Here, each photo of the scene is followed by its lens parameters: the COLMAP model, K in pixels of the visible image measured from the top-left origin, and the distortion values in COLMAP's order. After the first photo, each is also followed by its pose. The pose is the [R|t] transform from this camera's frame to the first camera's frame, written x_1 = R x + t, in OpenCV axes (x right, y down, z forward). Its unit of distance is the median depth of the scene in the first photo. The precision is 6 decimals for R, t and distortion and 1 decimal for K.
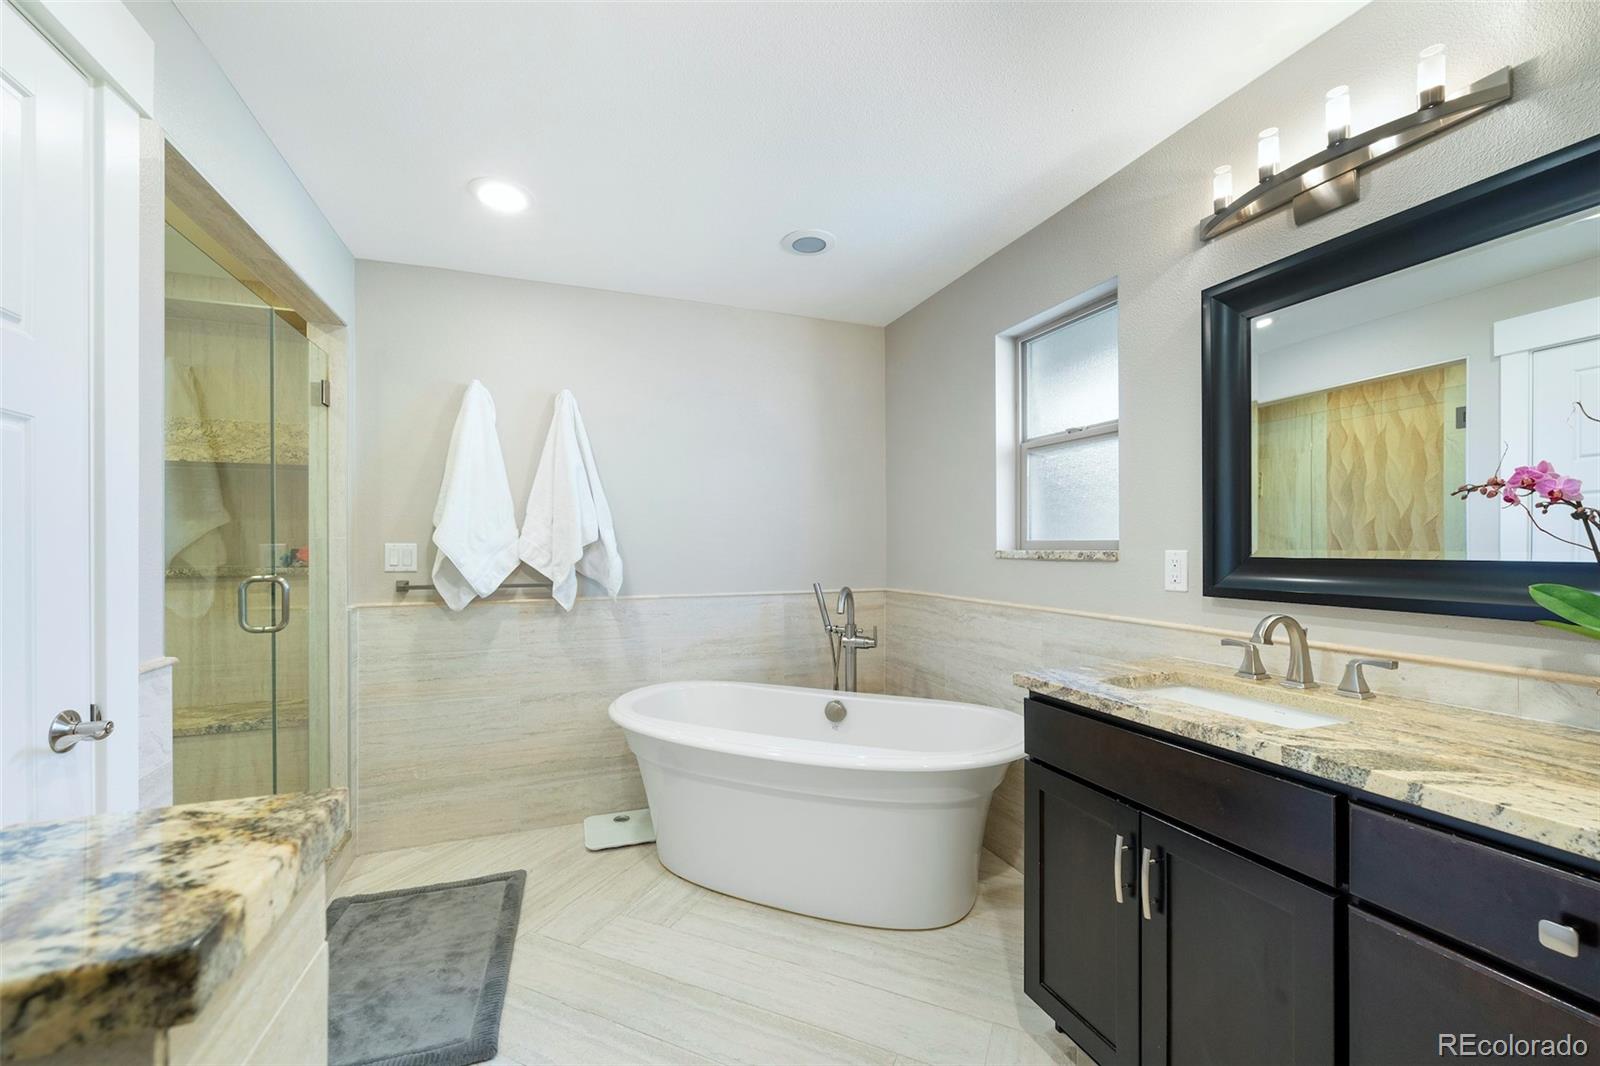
lens RADIAL K [[652.6, 0, 799.8], [0, 652.6, 542.4], [0, 0, 1]] dist [-0.002528, -0.000250]
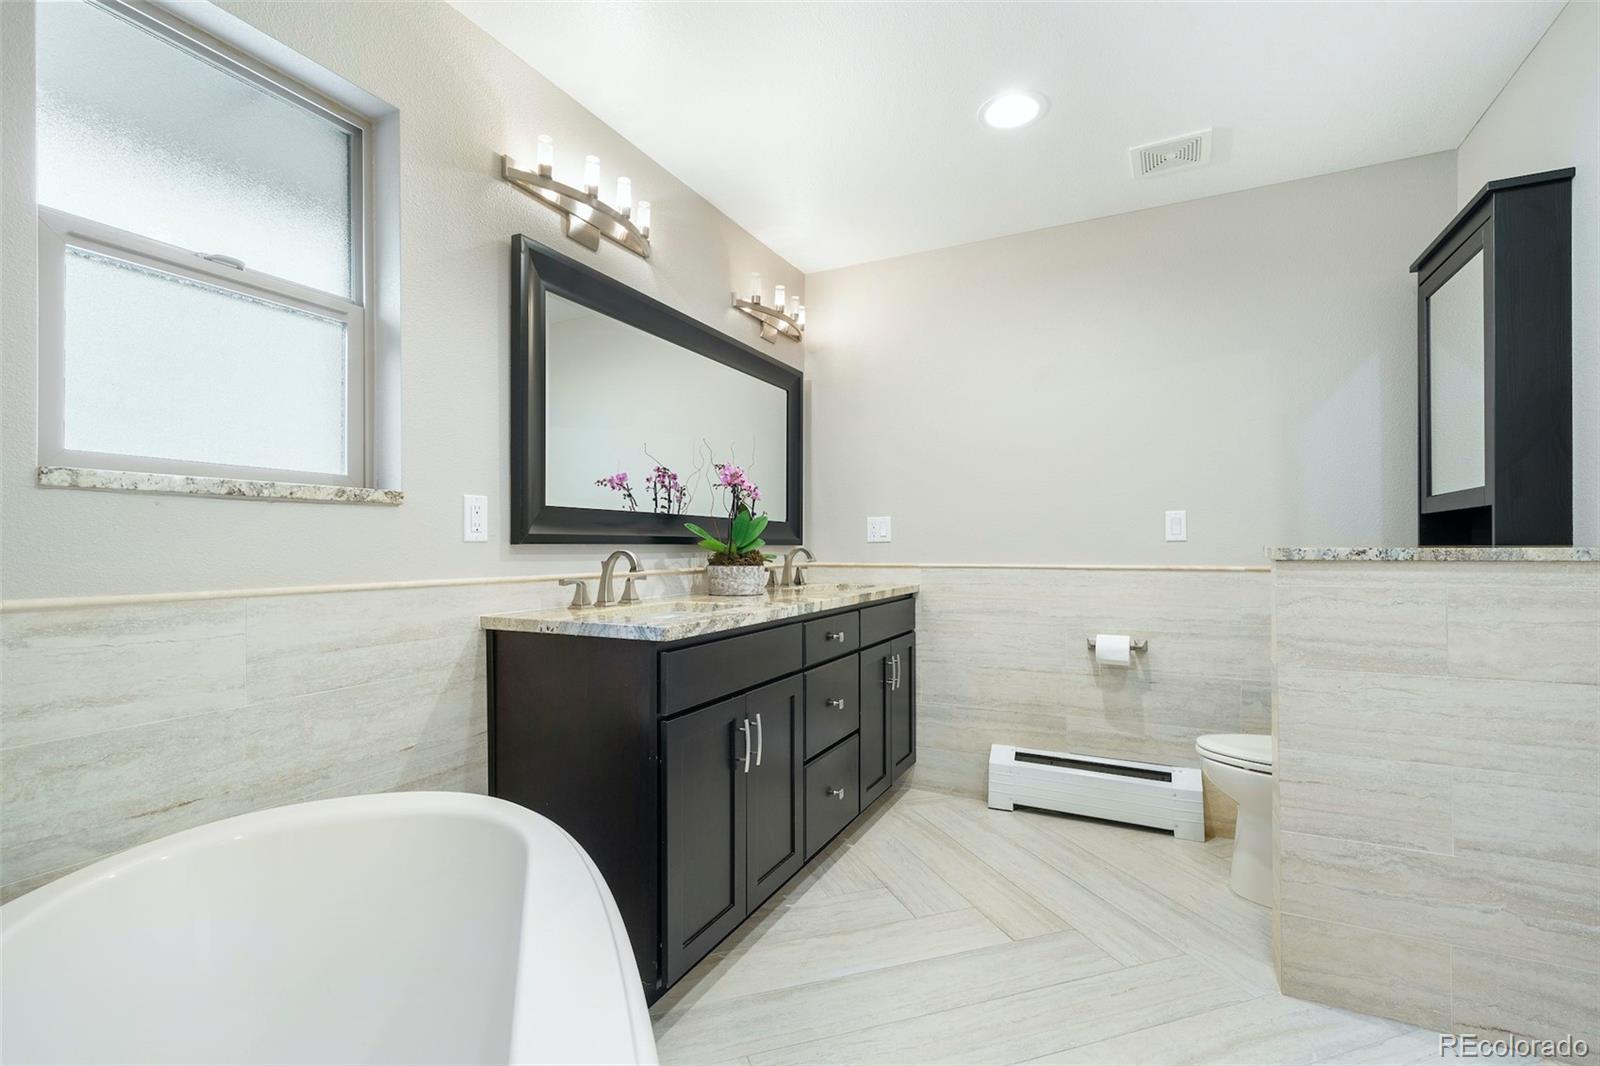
lens RADIAL K [[695.9, 0, 800.8], [0, 695.9, 541.1], [0, 0, 1]] dist [-0.000660, -0.000069]
pose [[-0.678438, 0.006303, 0.734631, -0.358906], [-0.000564, 0.999958, -0.009101, 0.071450], [-0.734658, -0.006588, -0.678406, 1.139303]]
